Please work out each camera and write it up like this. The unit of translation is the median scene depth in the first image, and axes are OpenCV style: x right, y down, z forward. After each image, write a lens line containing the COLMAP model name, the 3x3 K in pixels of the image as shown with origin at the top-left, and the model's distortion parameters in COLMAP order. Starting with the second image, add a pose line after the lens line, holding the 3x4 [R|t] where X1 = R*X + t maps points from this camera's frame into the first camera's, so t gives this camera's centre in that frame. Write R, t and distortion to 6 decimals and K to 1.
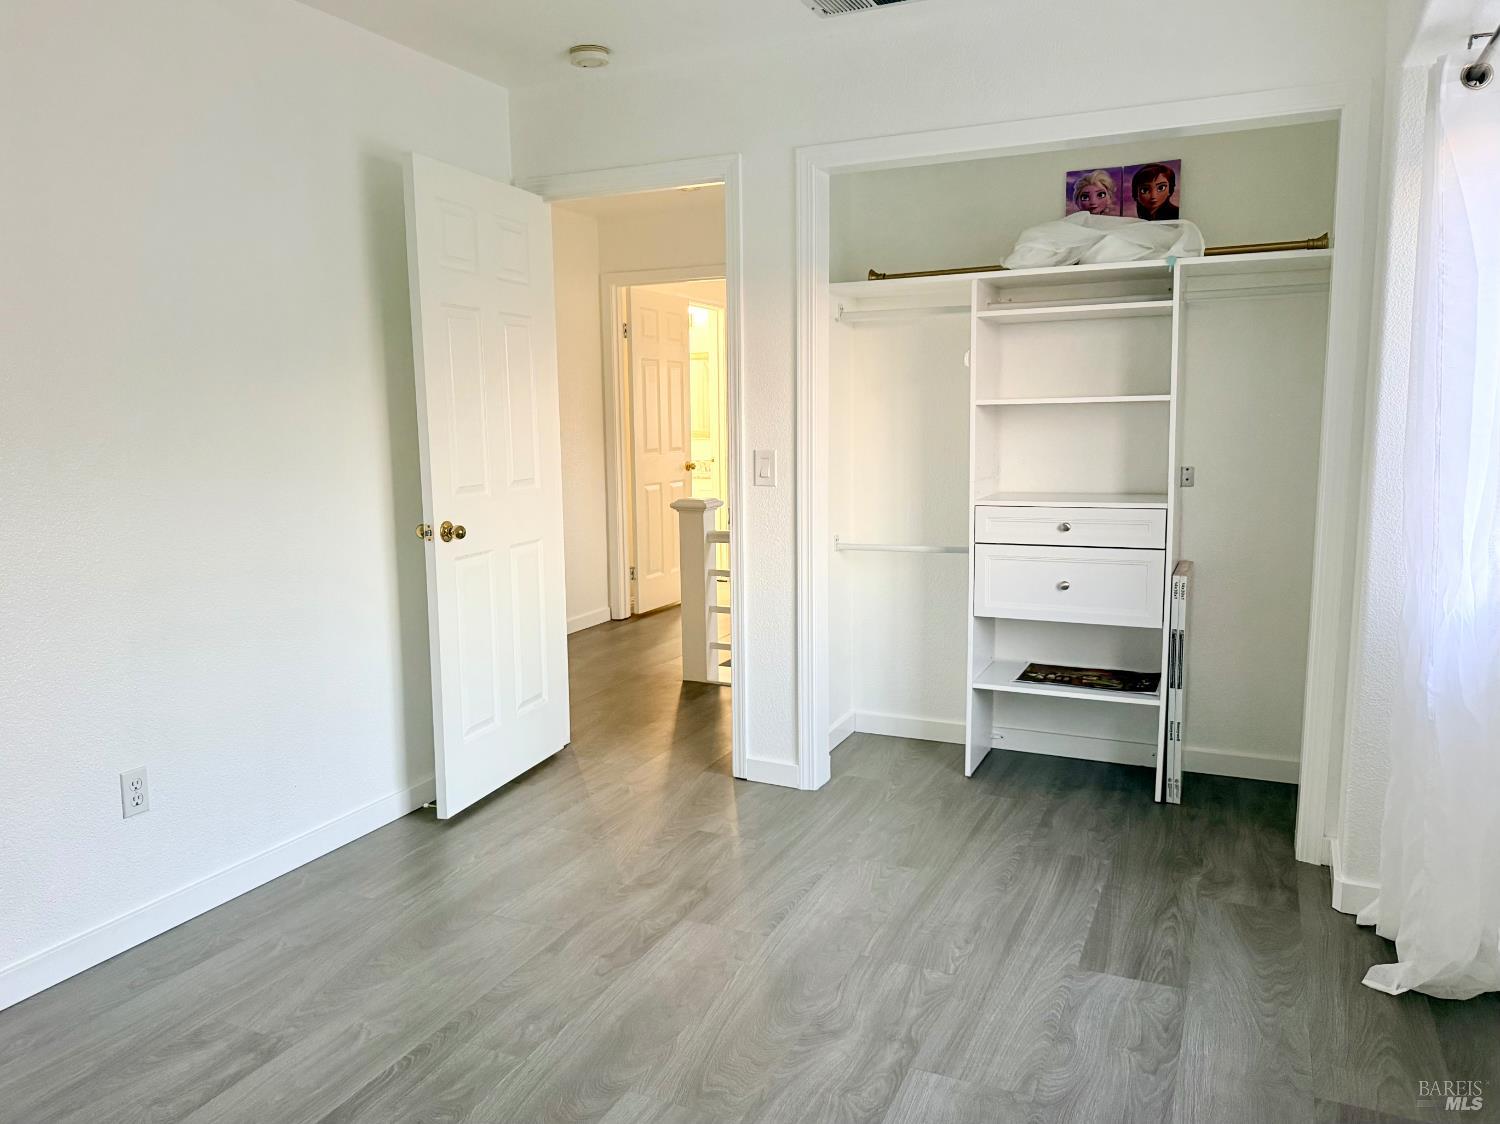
lens RADIAL K [[1047.2, 0, 750.0], [0, 1047.2, 562.0], [0, 0, 1]] dist [0.116748, -0.173775]
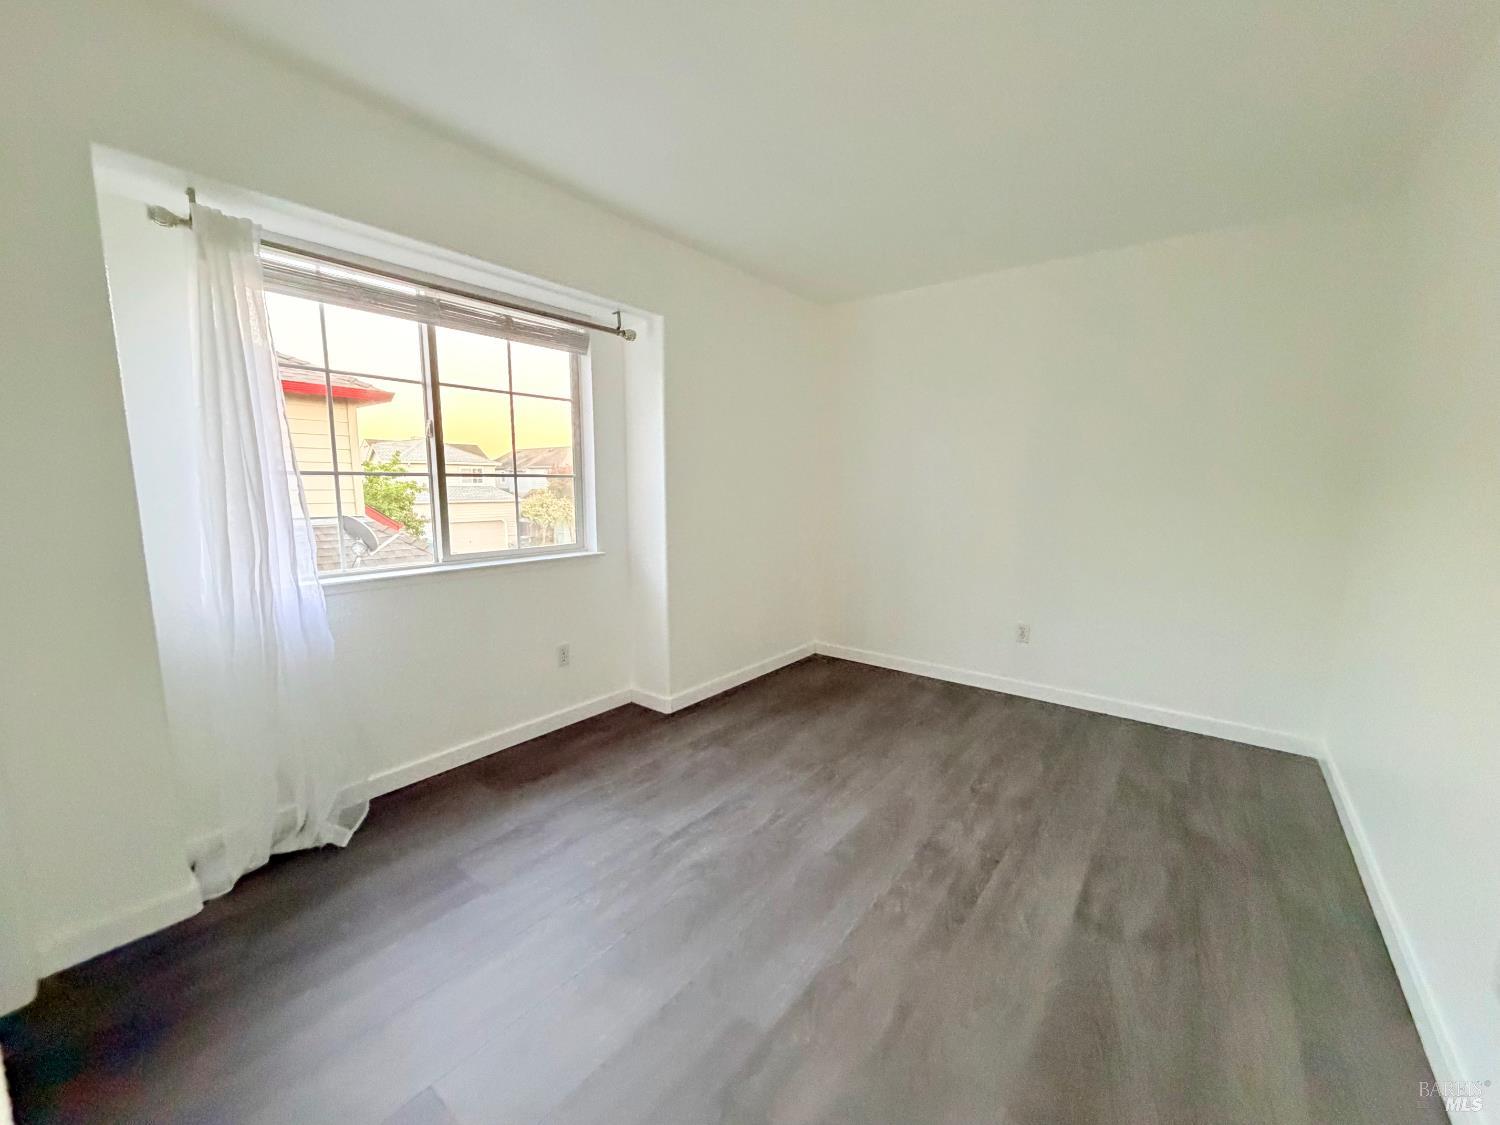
lens RADIAL K [[604.2, 0, 746.6], [0, 604.2, 566.5], [0, 0, 1]] dist [0.020240, 0.000151]
pose [[-0.971409, -0.022868, 0.236308, -0.212731], [0.041054, 0.964176, 0.262069, -0.233925], [-0.233835, 0.264277, -0.935670, 1.856706]]
